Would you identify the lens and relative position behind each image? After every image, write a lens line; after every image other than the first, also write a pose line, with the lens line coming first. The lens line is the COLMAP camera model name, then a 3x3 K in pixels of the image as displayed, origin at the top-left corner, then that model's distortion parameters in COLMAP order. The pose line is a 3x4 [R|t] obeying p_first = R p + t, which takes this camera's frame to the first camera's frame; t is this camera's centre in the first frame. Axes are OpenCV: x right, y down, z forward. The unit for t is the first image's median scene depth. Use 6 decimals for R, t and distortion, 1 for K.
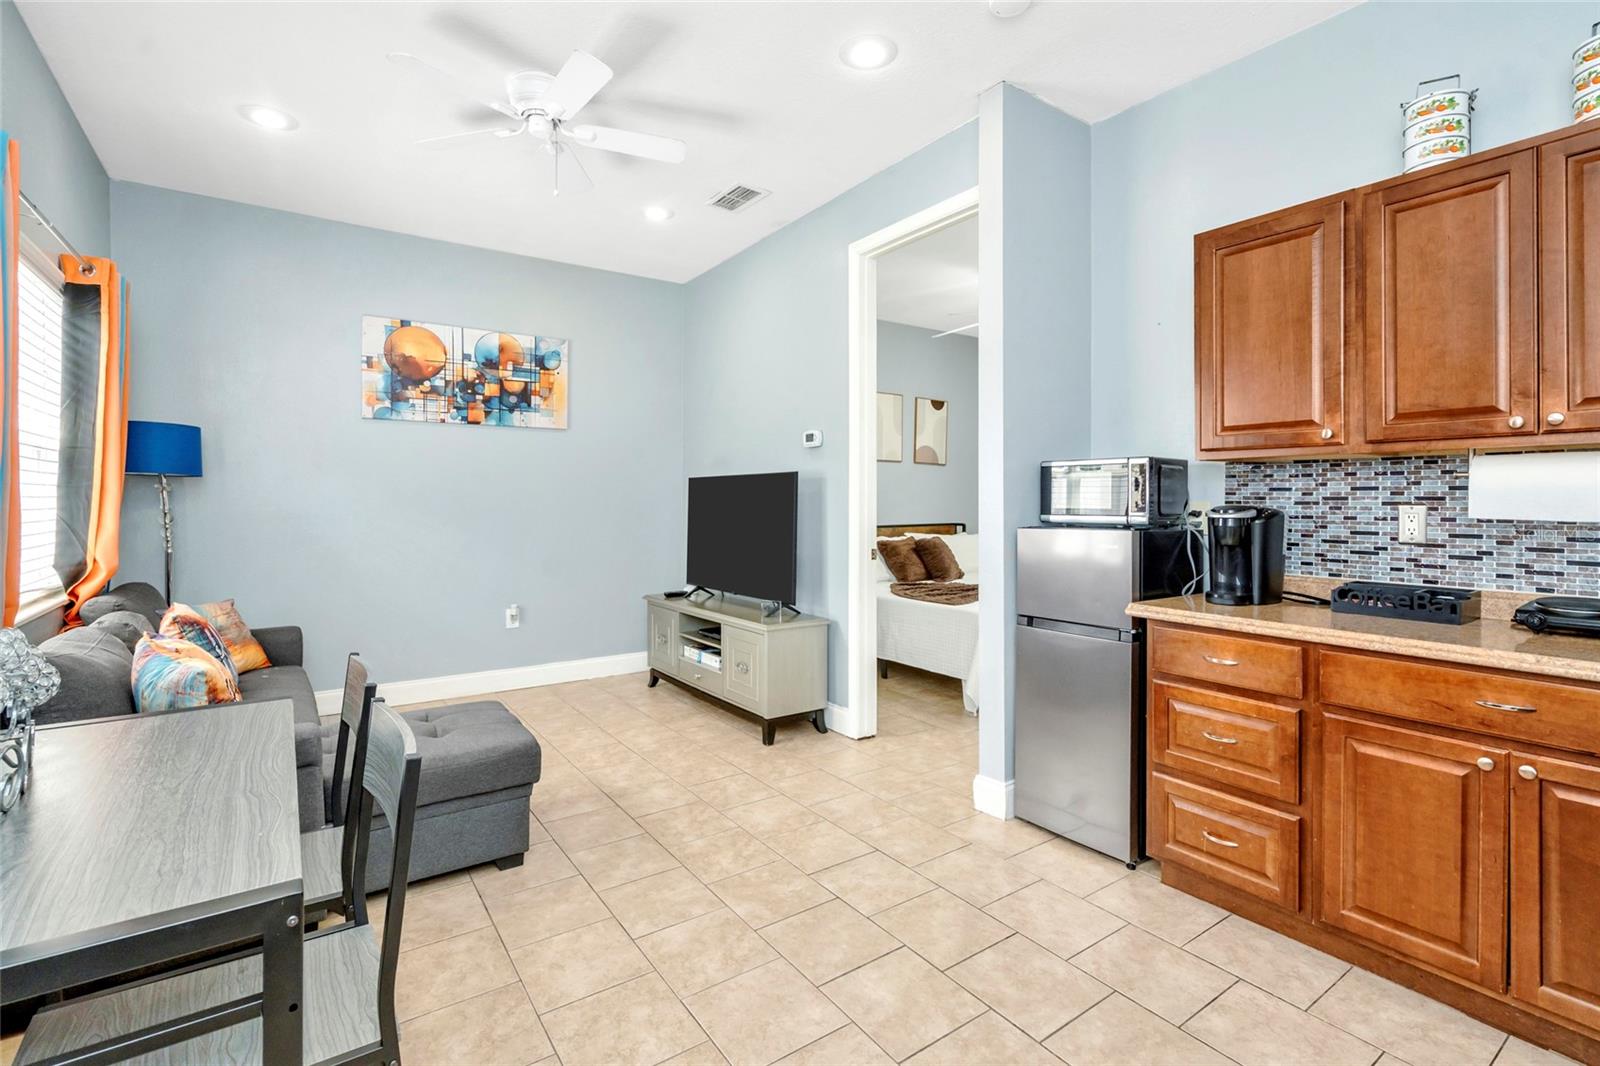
lens RADIAL K [[725.9, 0, 813.8], [0, 725.9, 497.1], [0, 0, 1]] dist [-0.002224, 0.002558]
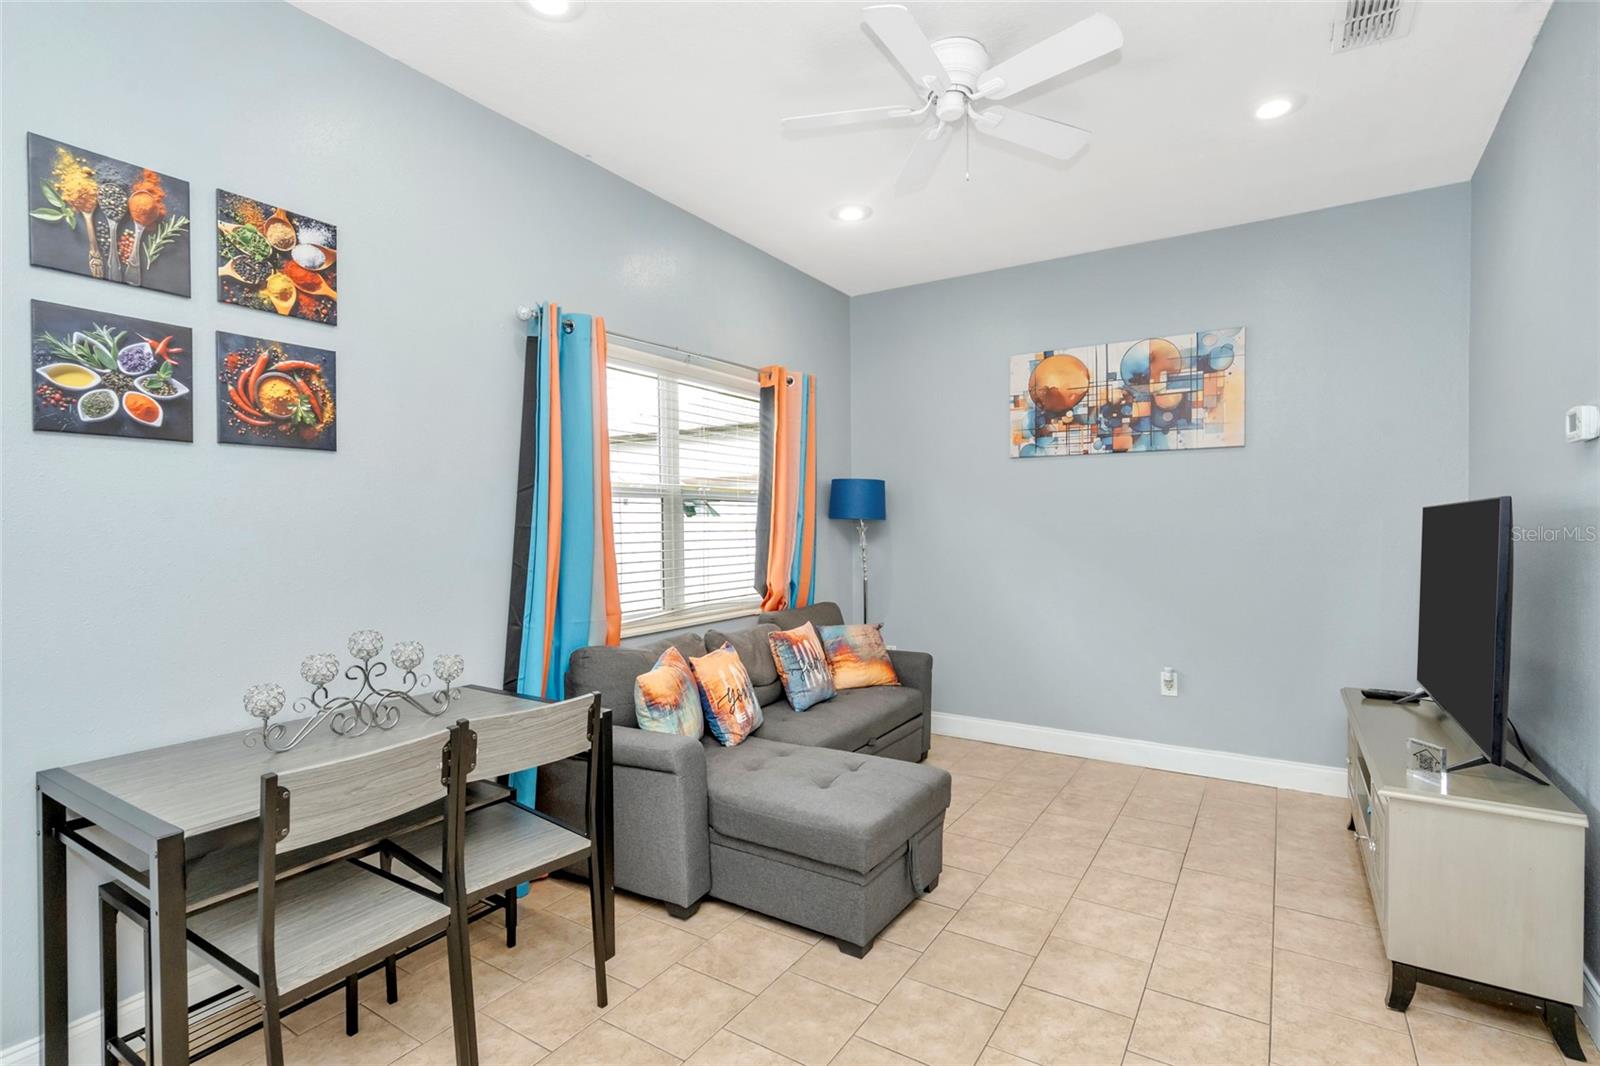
lens RADIAL K [[761.0, 0, 806.0], [0, 761.0, 532.2], [0, 0, 1]] dist [0.001799, 0.000564]
pose [[0.384477, 0.005220, -0.923120, 0.268353], [0.006821, 0.999941, 0.008495, -0.017838], [0.923110, -0.009563, 0.384418, 0.354877]]
